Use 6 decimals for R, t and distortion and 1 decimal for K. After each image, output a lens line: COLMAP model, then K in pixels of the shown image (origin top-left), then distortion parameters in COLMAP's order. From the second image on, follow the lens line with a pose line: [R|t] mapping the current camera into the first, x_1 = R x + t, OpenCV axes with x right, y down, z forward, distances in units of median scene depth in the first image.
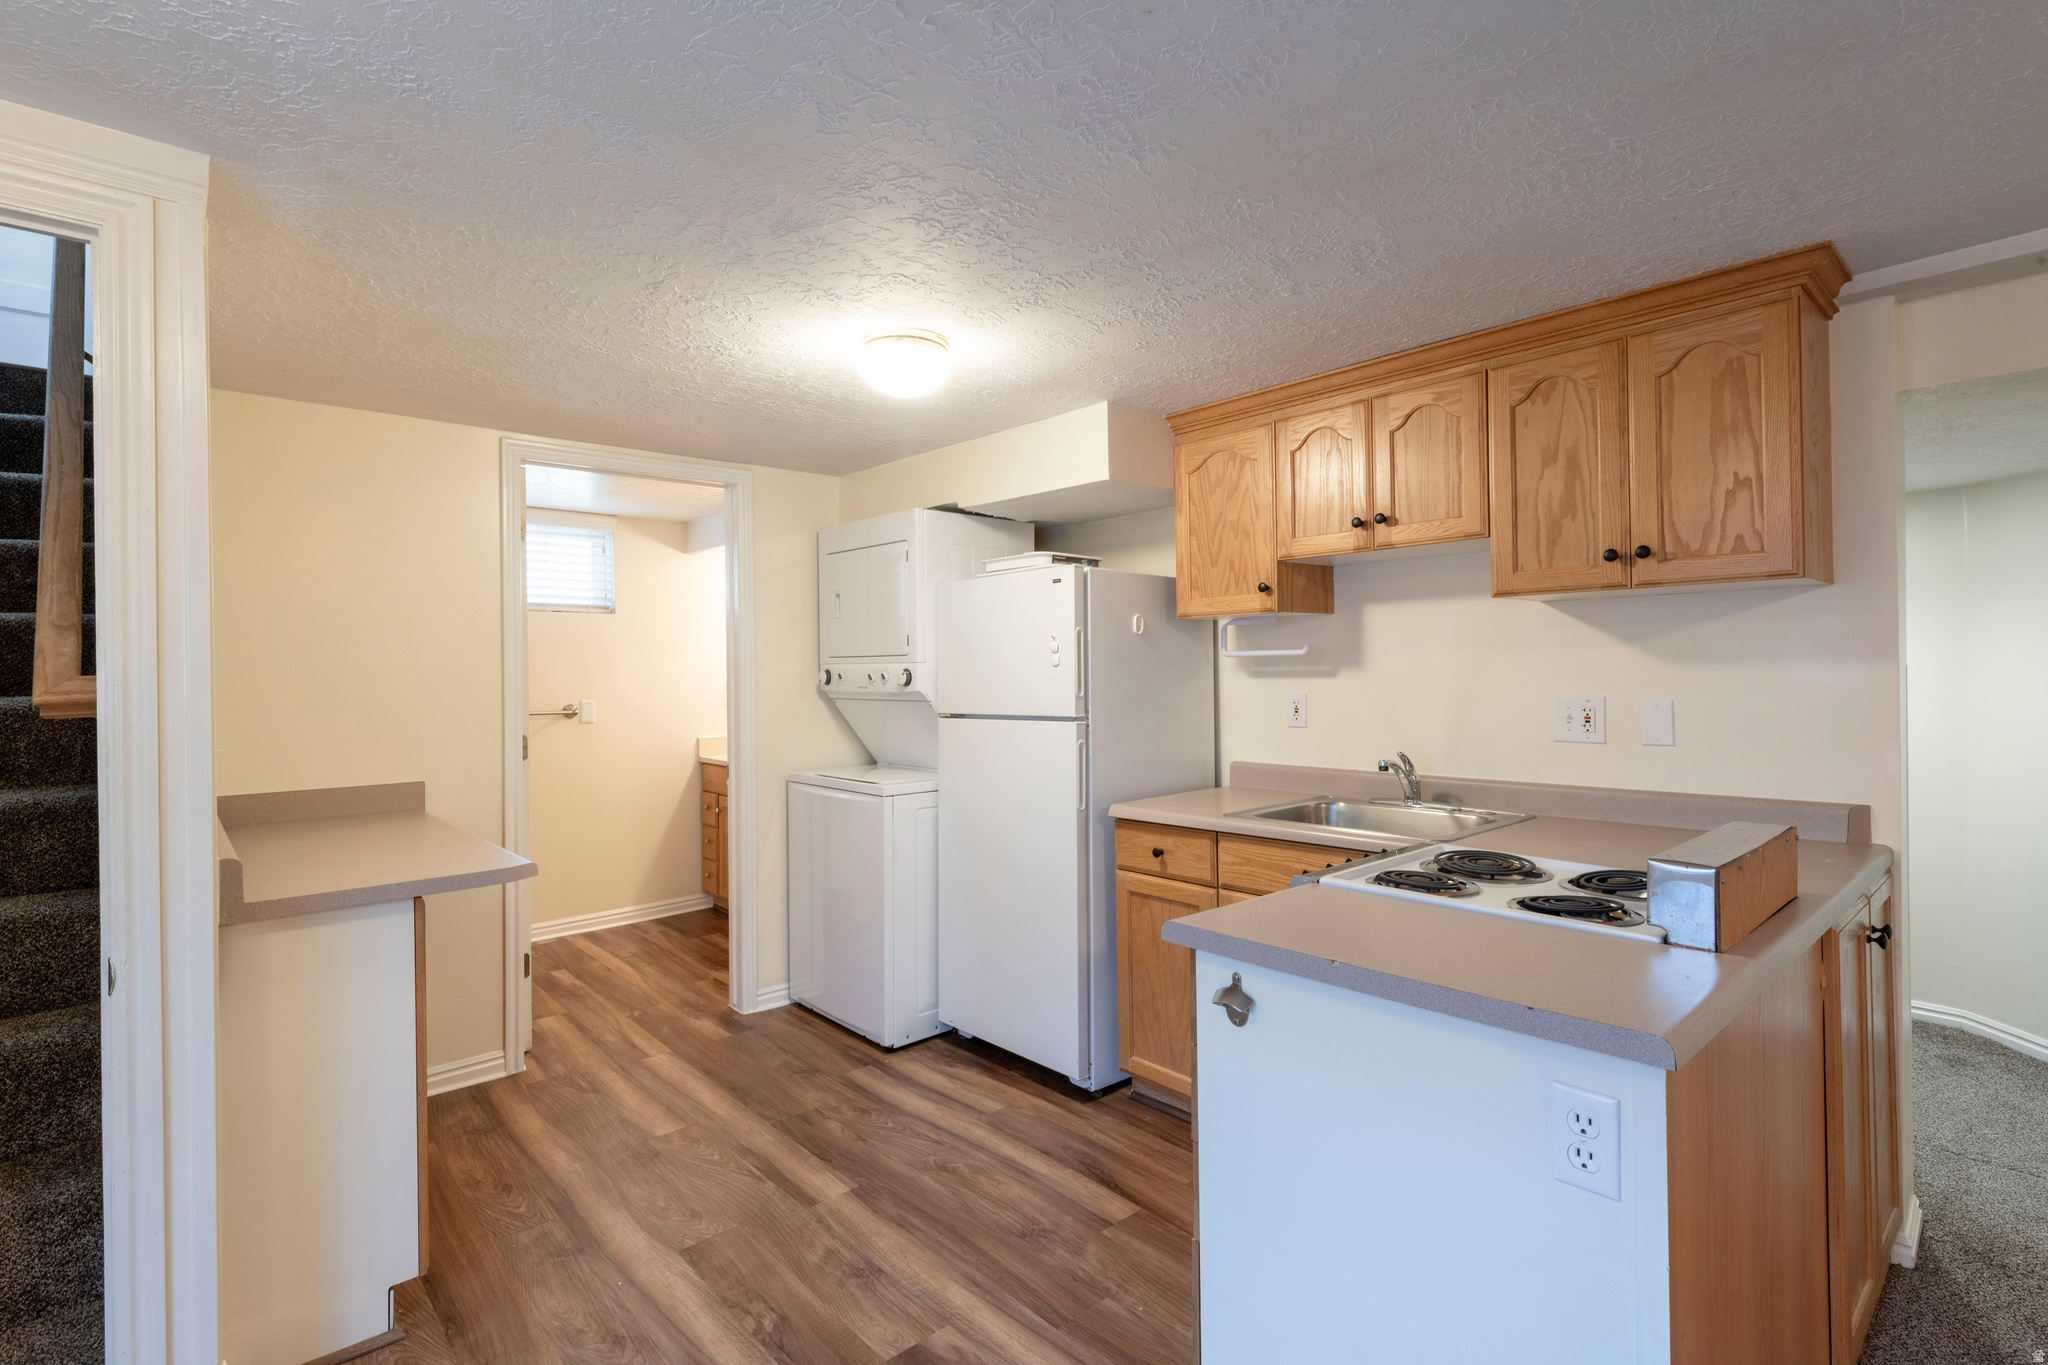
lens RADIAL K [[960.2, 0, 1024.0], [0, 960.2, 682.5], [0, 0, 1]] dist [0.002635, -0.000142]
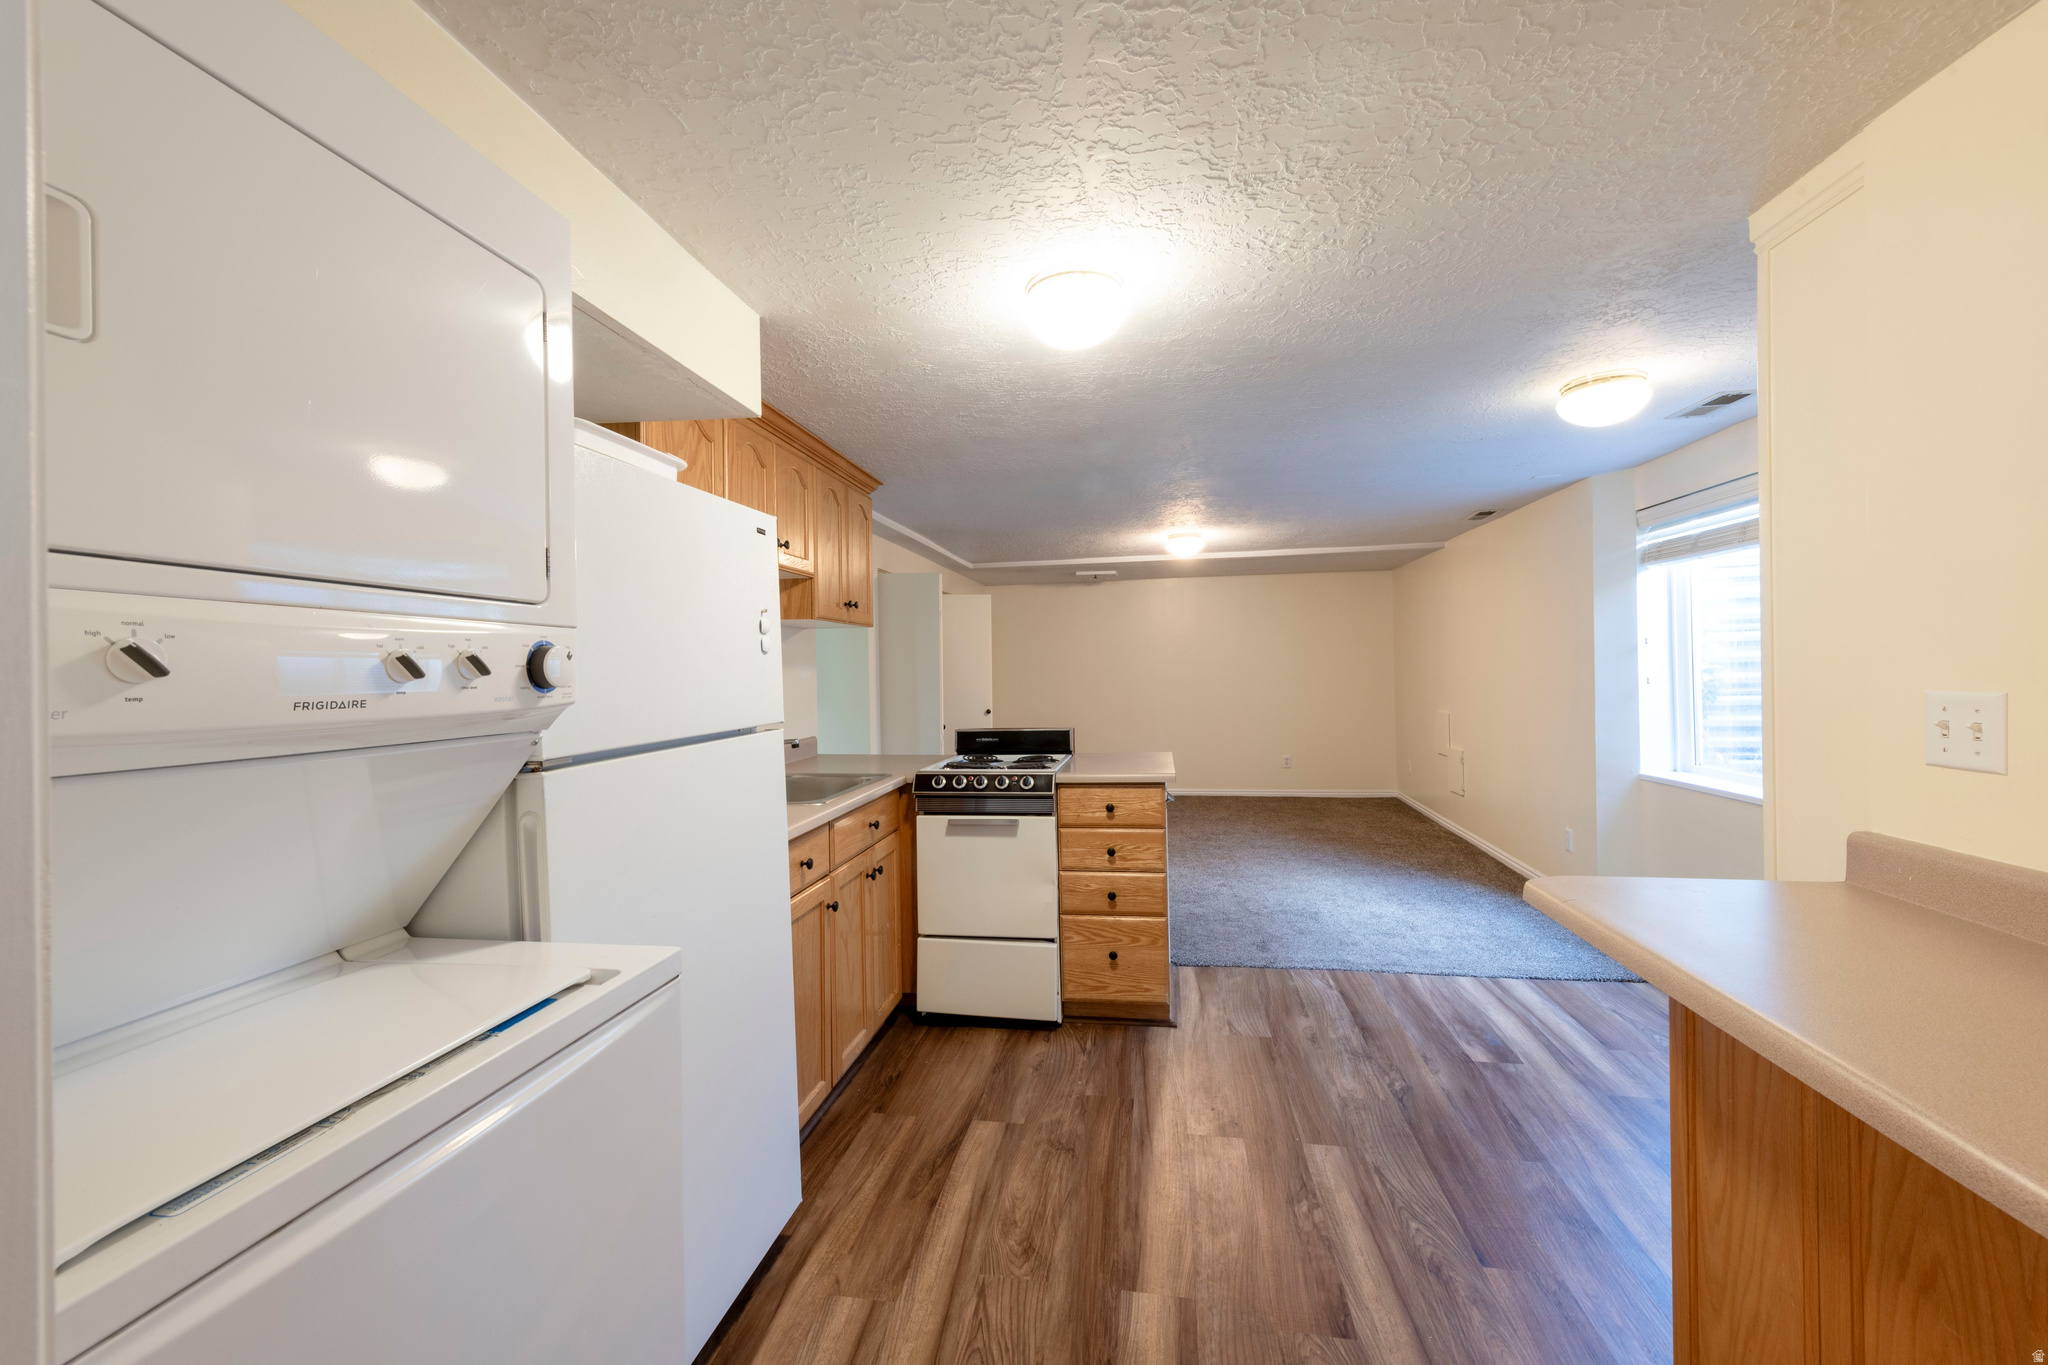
lens RADIAL K [[817.2, 0, 1024.0], [0, 817.2, 682.5], [0, 0, 1]] dist [0.020336, -0.000071]
pose [[-0.628165, 0.007142, 0.778047, -0.601355], [0.028310, 0.999506, 0.013681, 0.001358], [-0.777565, 0.030621, -0.628057, 1.343326]]
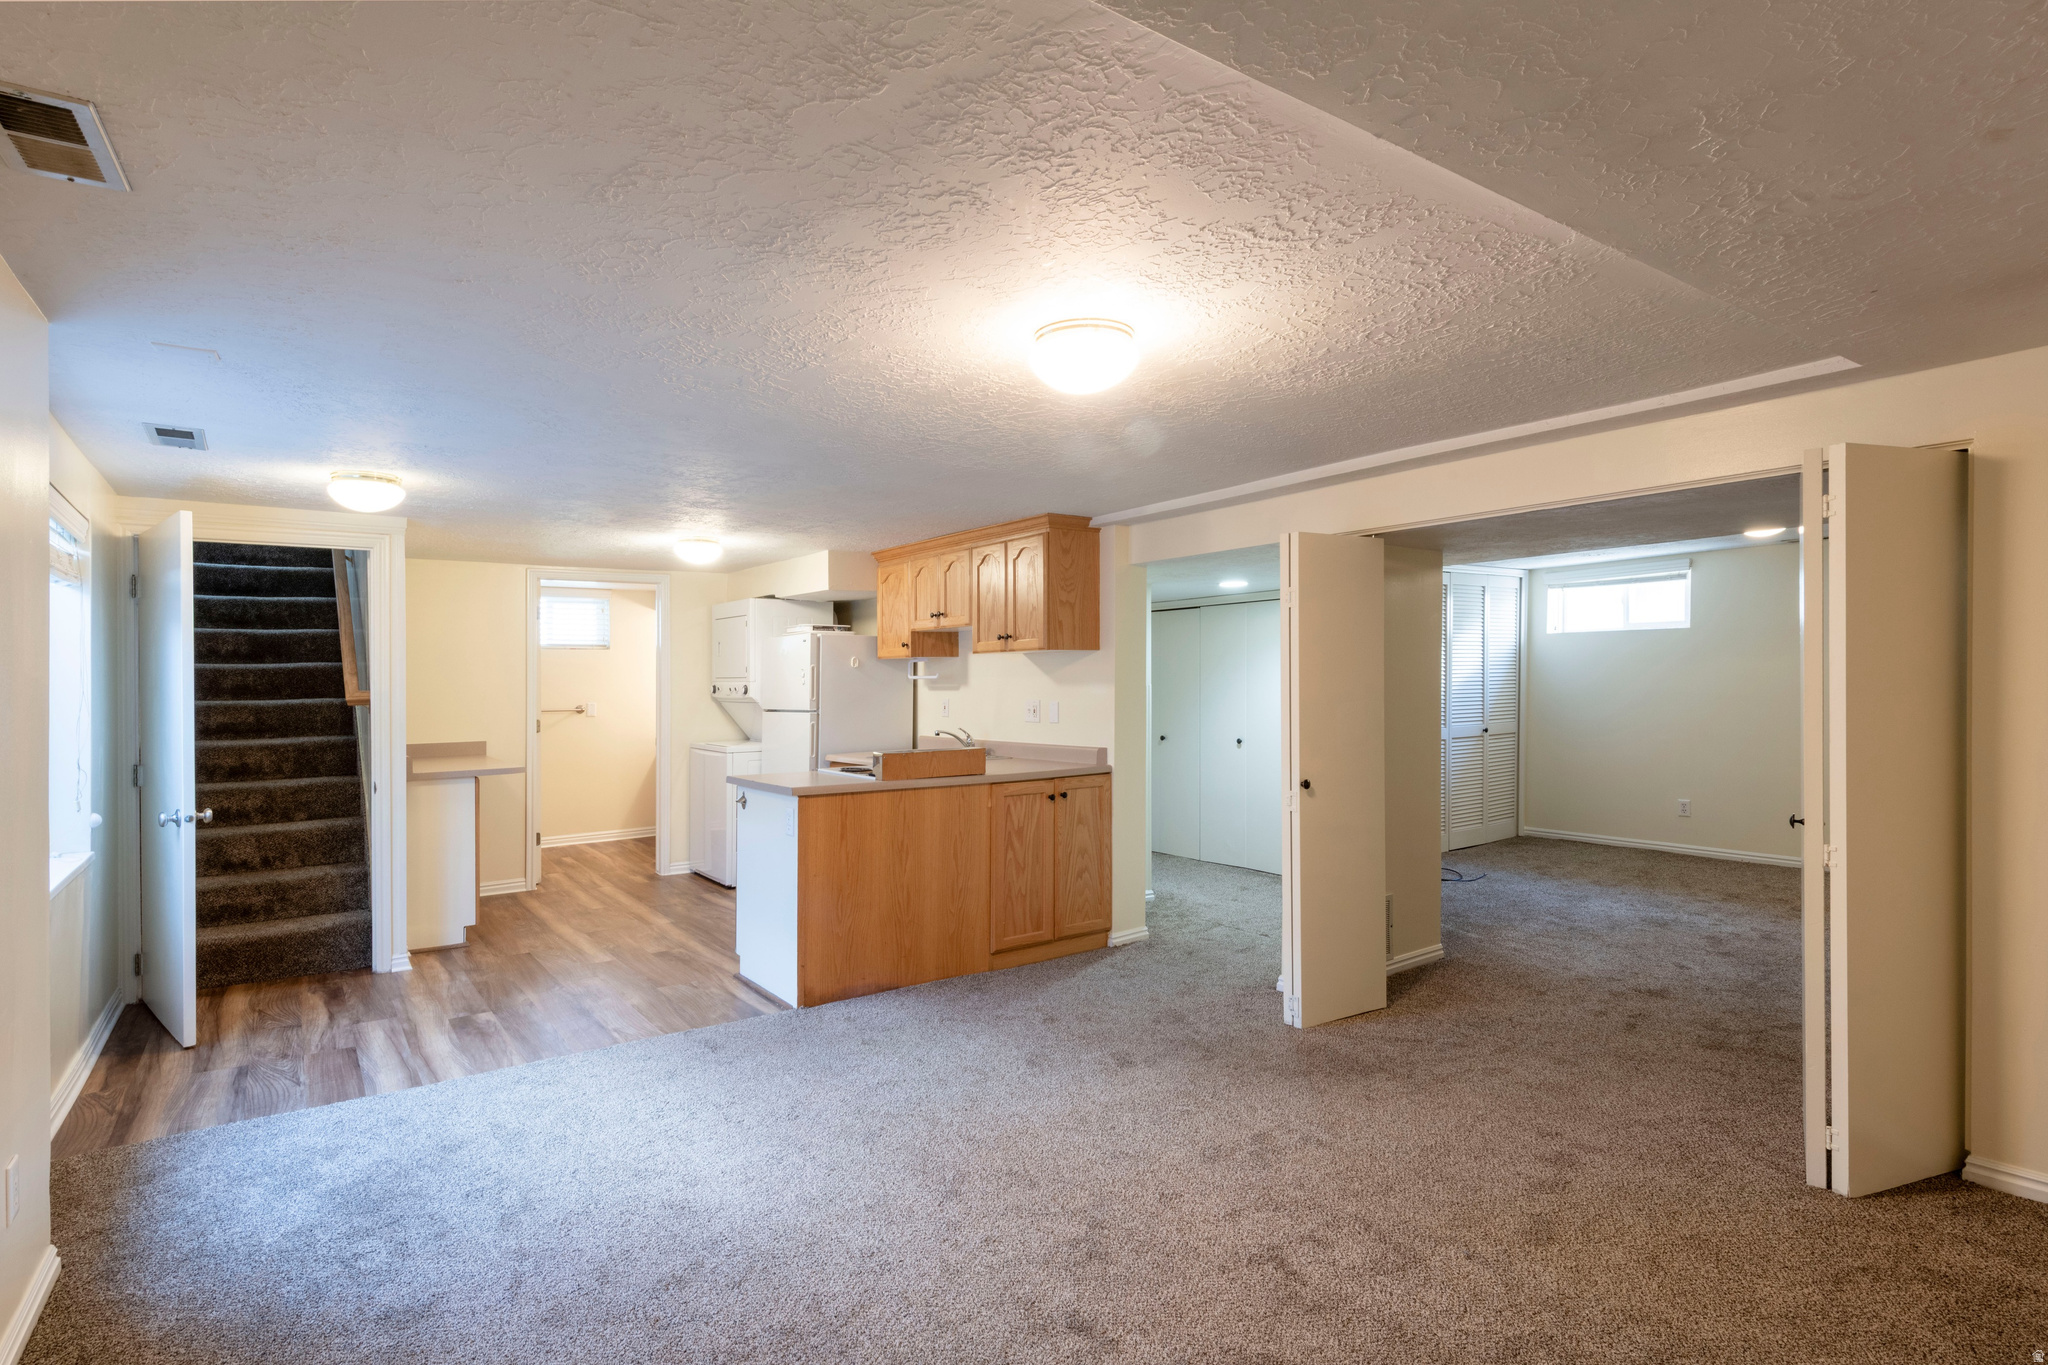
lens RADIAL K [[932.1, 0, 1066.4], [0, 932.1, 679.5], [0, 0, 1]] dist [0.001275, 0.000201]
pose [[0.999666, 0.000568, -0.025838, 0.706994], [-0.000860, 0.999936, -0.011272, -0.007021], [0.025830, 0.011290, 0.999603, -1.017364]]
